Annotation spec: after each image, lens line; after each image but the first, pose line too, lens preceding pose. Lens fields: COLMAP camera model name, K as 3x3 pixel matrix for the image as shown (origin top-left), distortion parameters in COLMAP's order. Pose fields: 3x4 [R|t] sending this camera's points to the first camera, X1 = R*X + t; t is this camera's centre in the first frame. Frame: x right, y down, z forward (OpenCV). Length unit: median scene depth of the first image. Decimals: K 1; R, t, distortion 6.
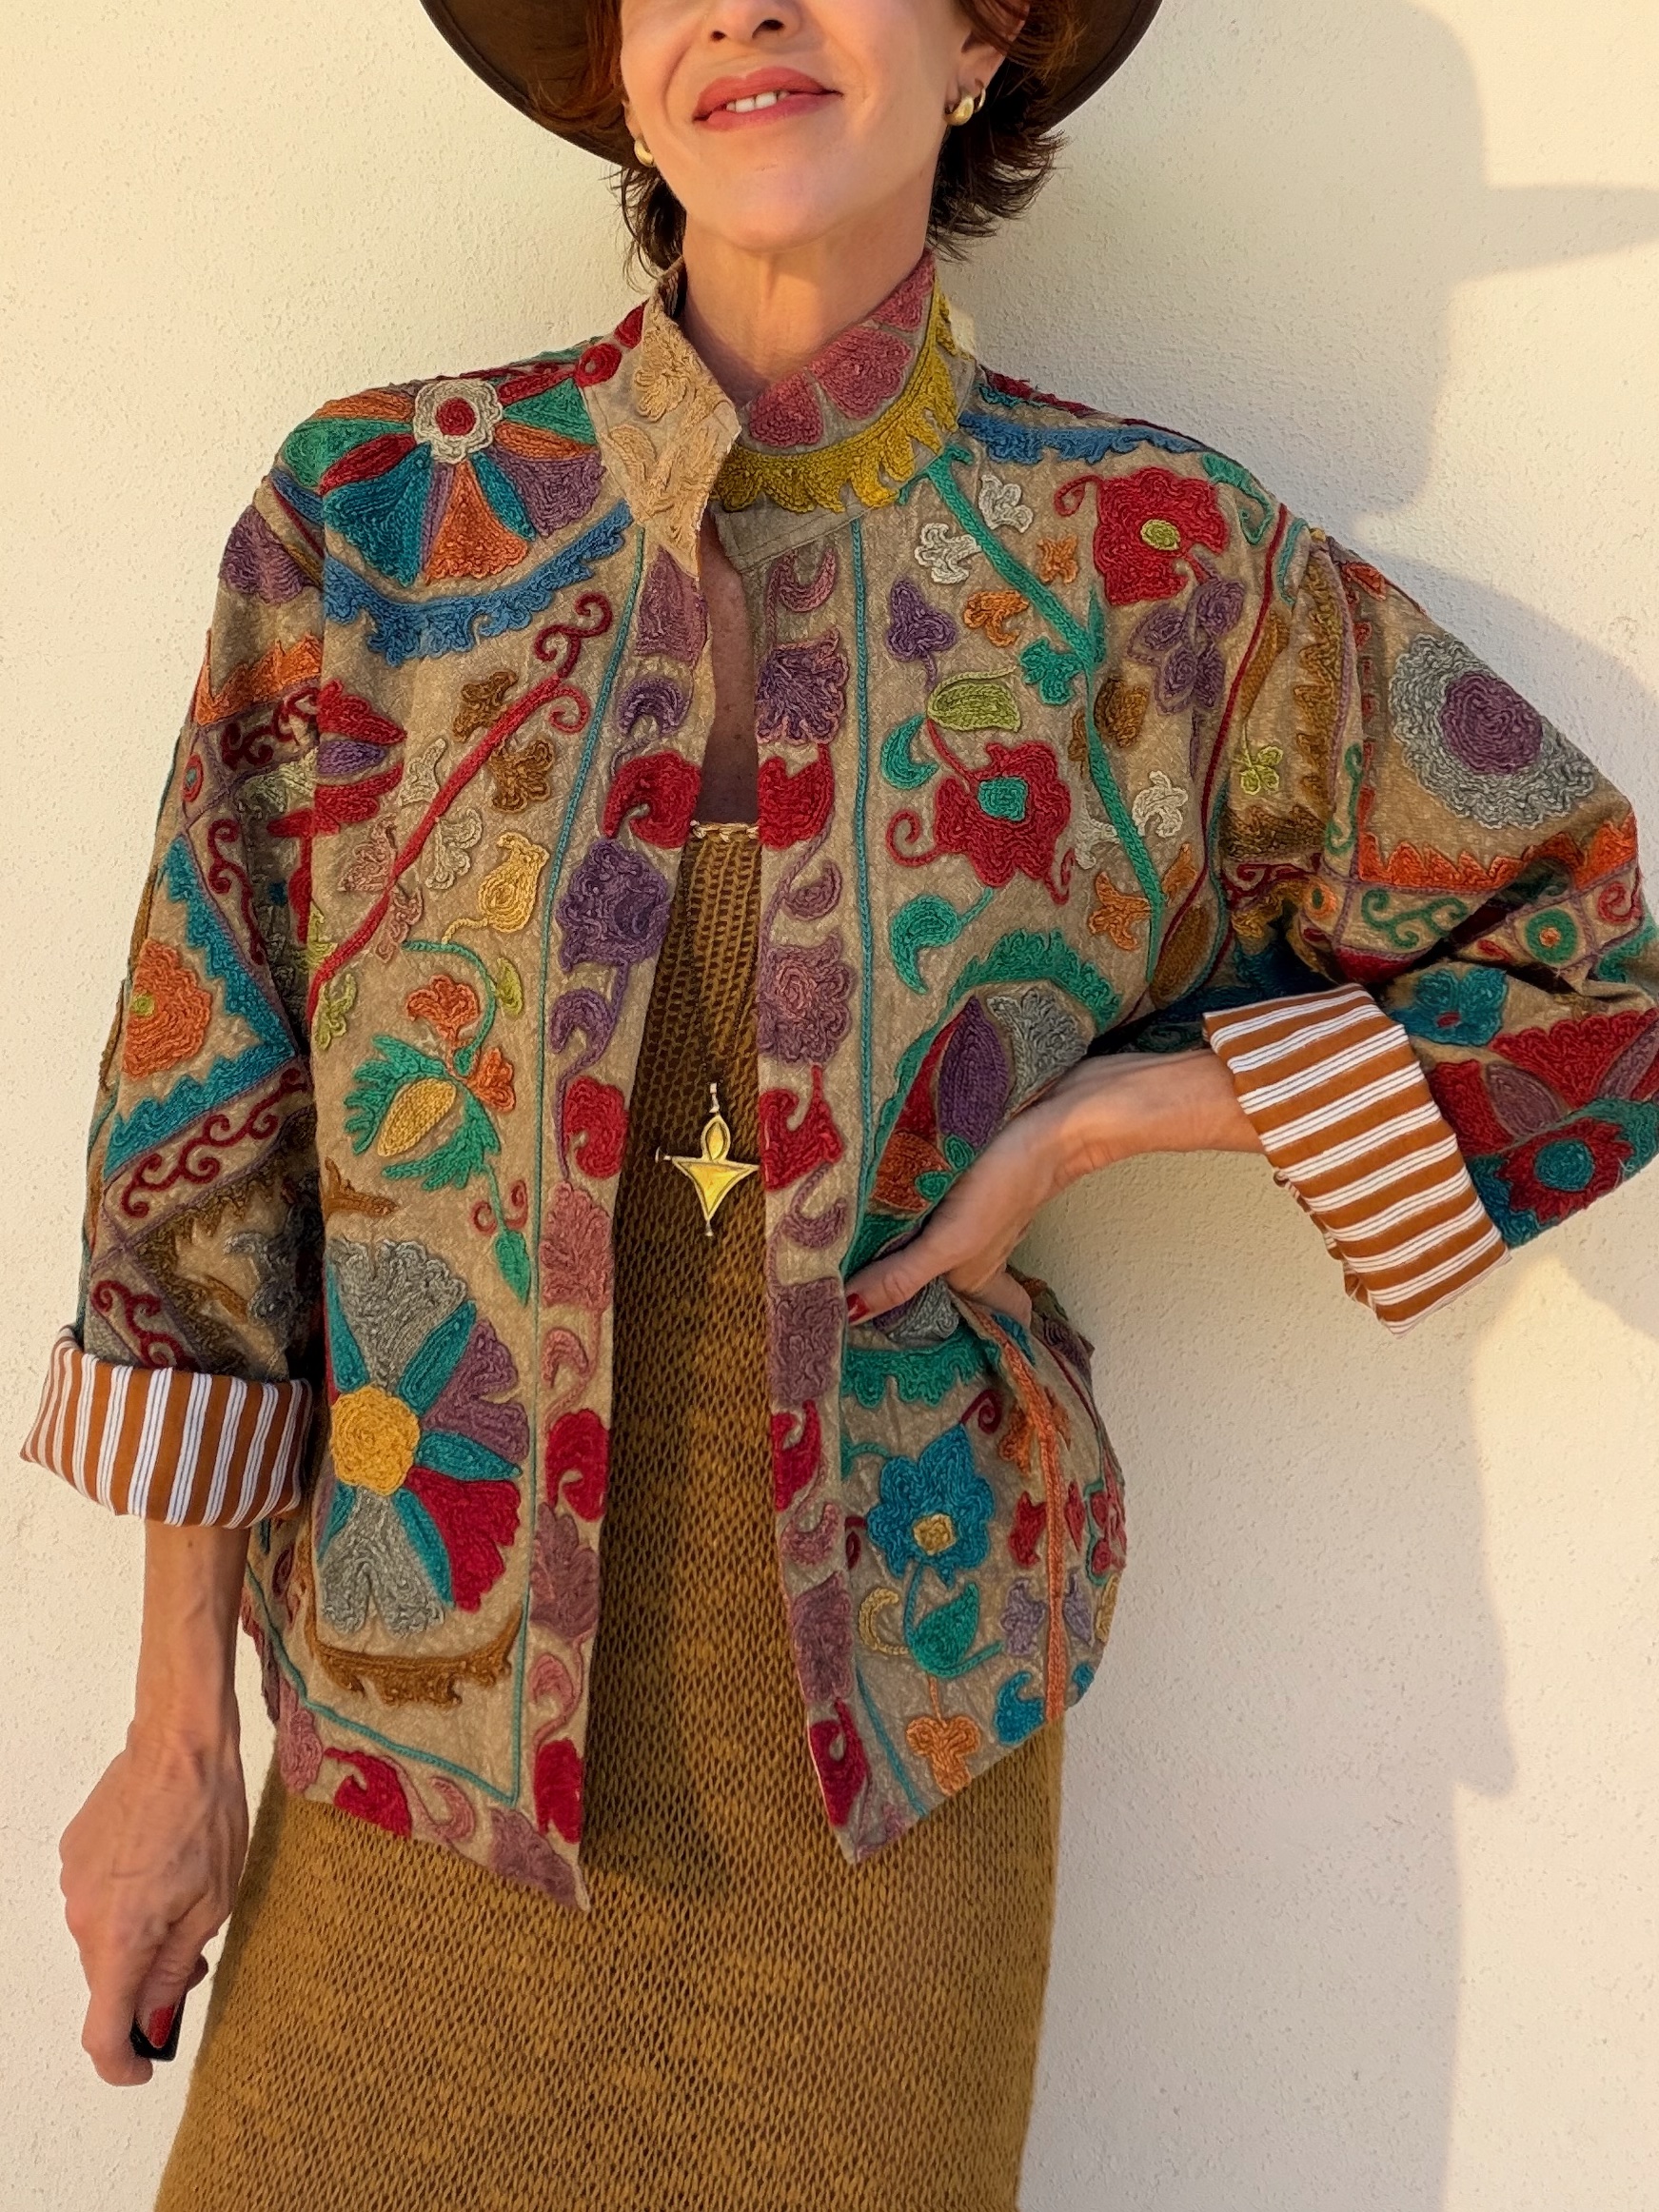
lens RADIAL K [[2120.3, 0, 829.5], [0, 2120.3, 1106.0], [0, 0, 1]] dist [-0.088762, -0.003964]
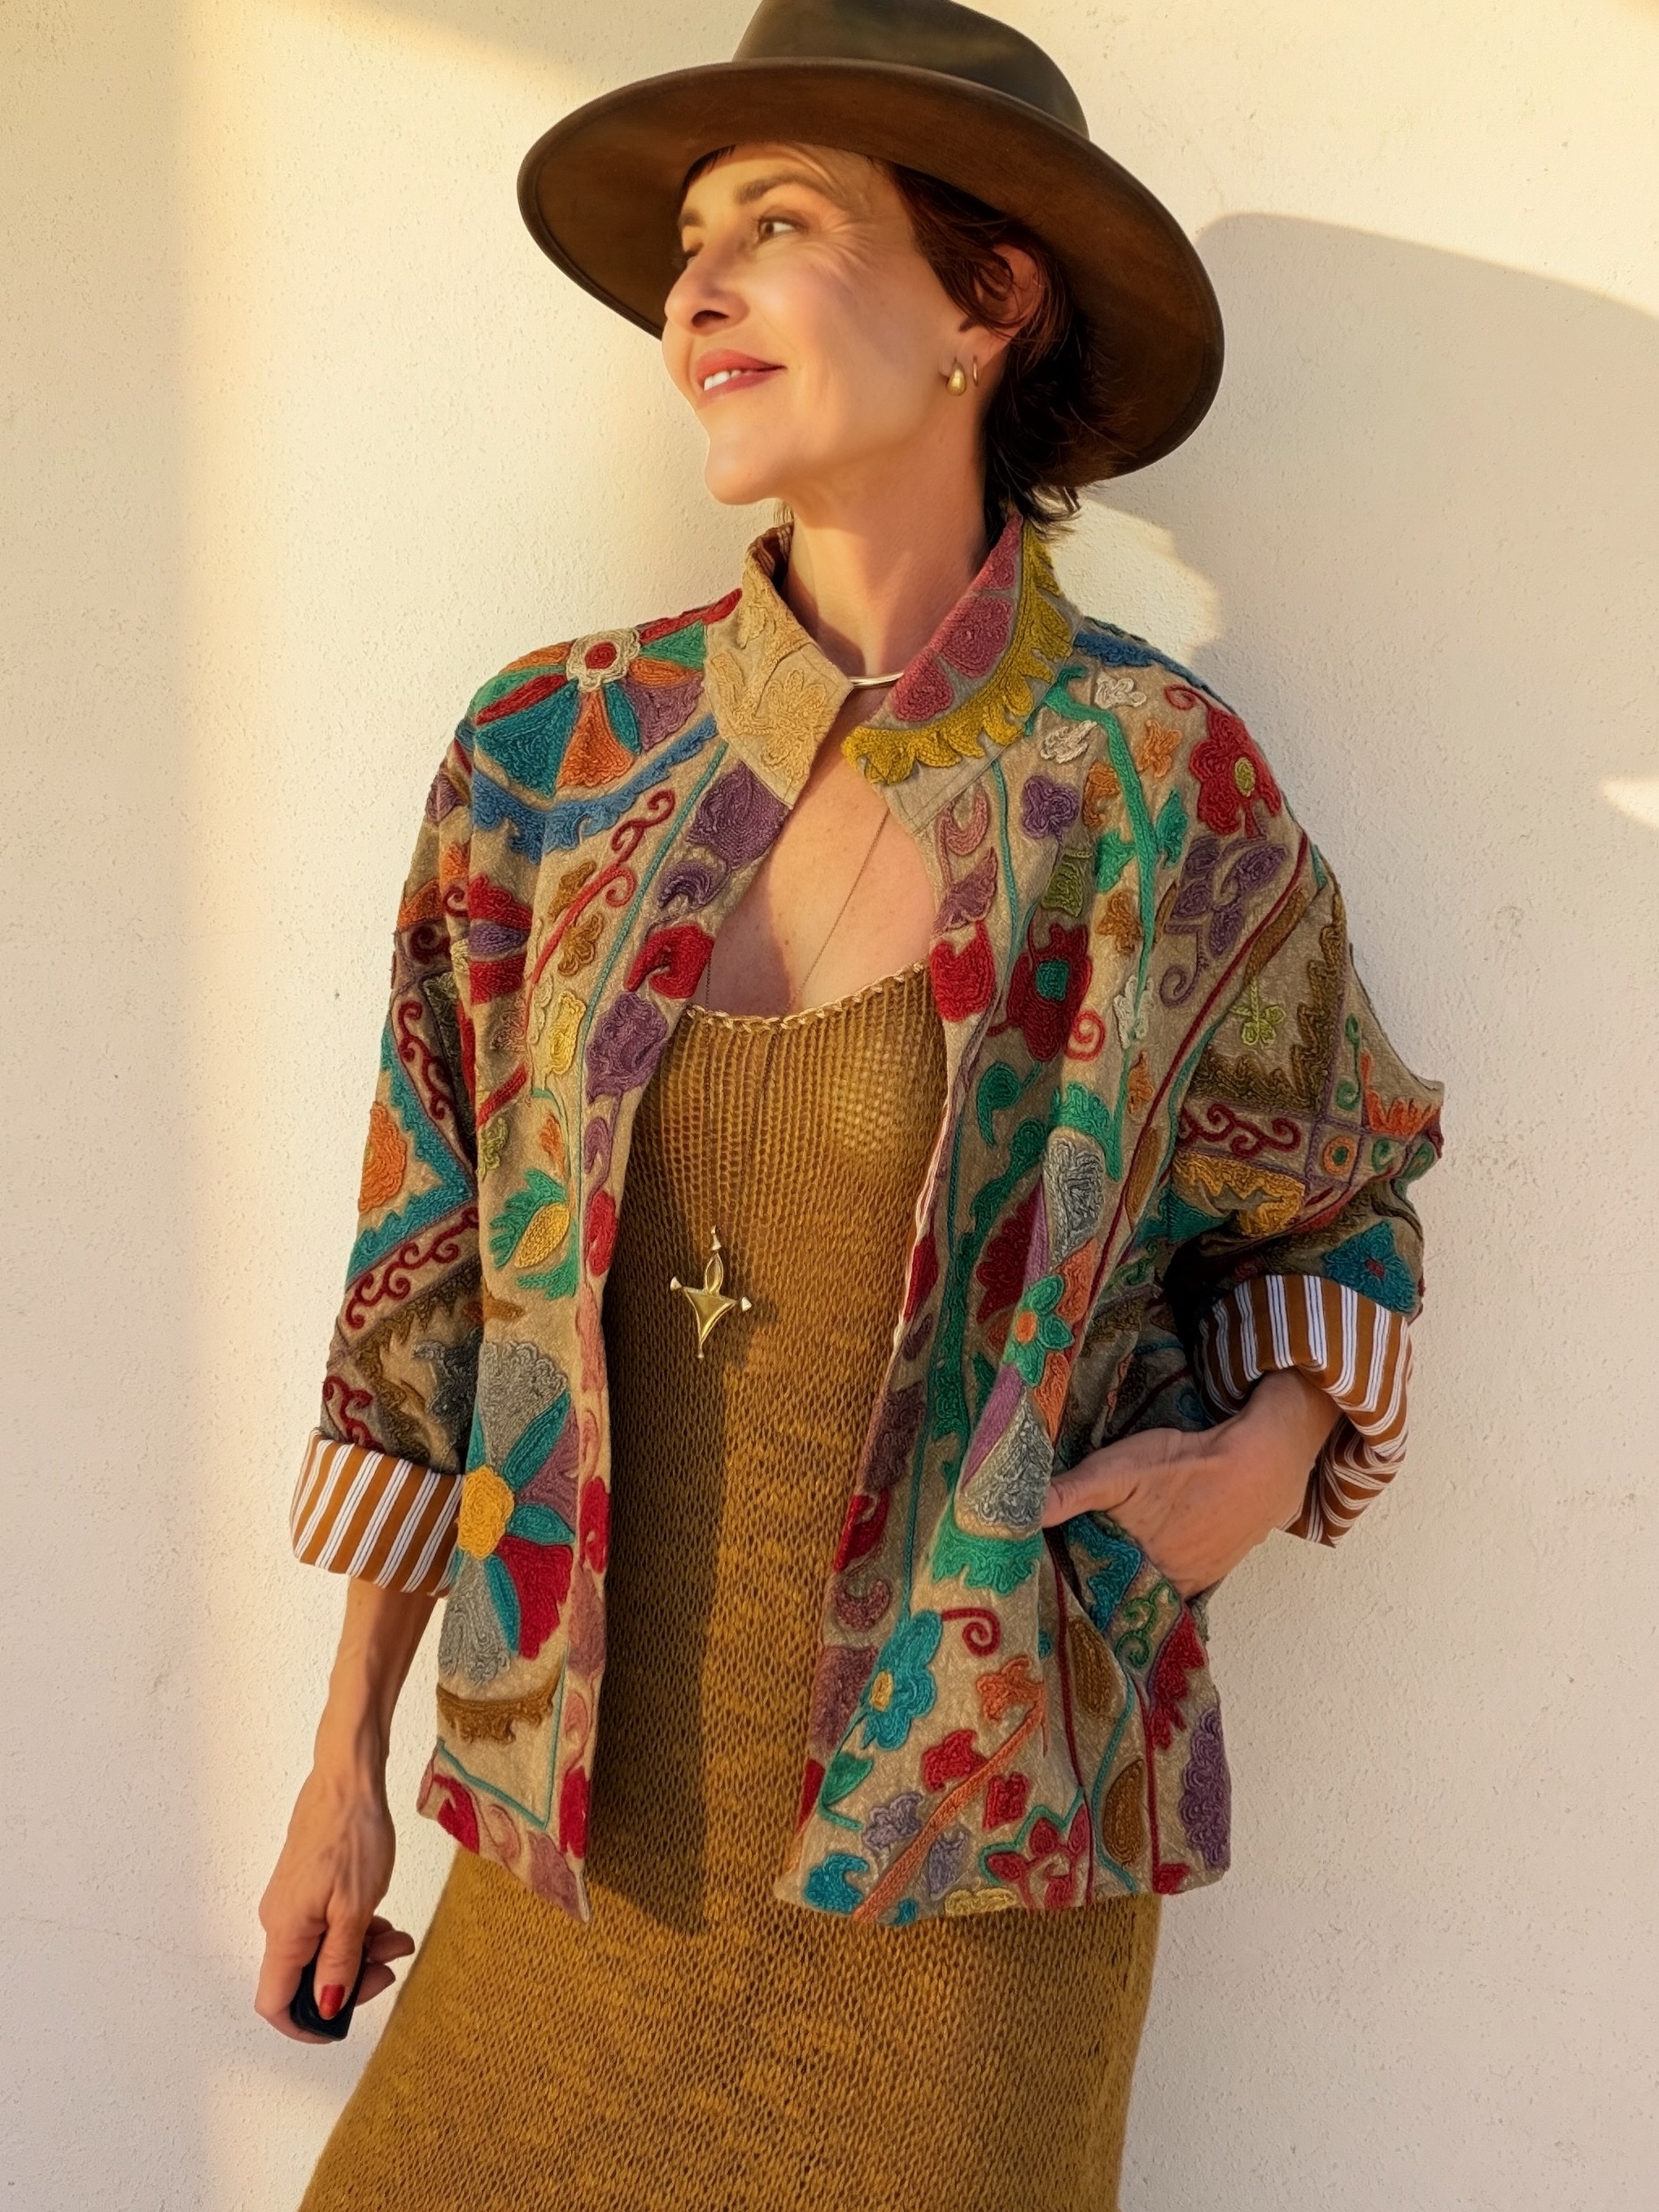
lens RADIAL K [[2120.4, 0, 829.5], [0, 2120.4, 1106.0], [0, 0, 1]] dist [-0.088762, -0.003964]
pose [[0.955131, -0.014510, -0.295829, 0.329676], [-0.018096, 0.994075, -0.107184, 0.058177], [0.295631, 0.107728, 0.949209, -0.083494]]
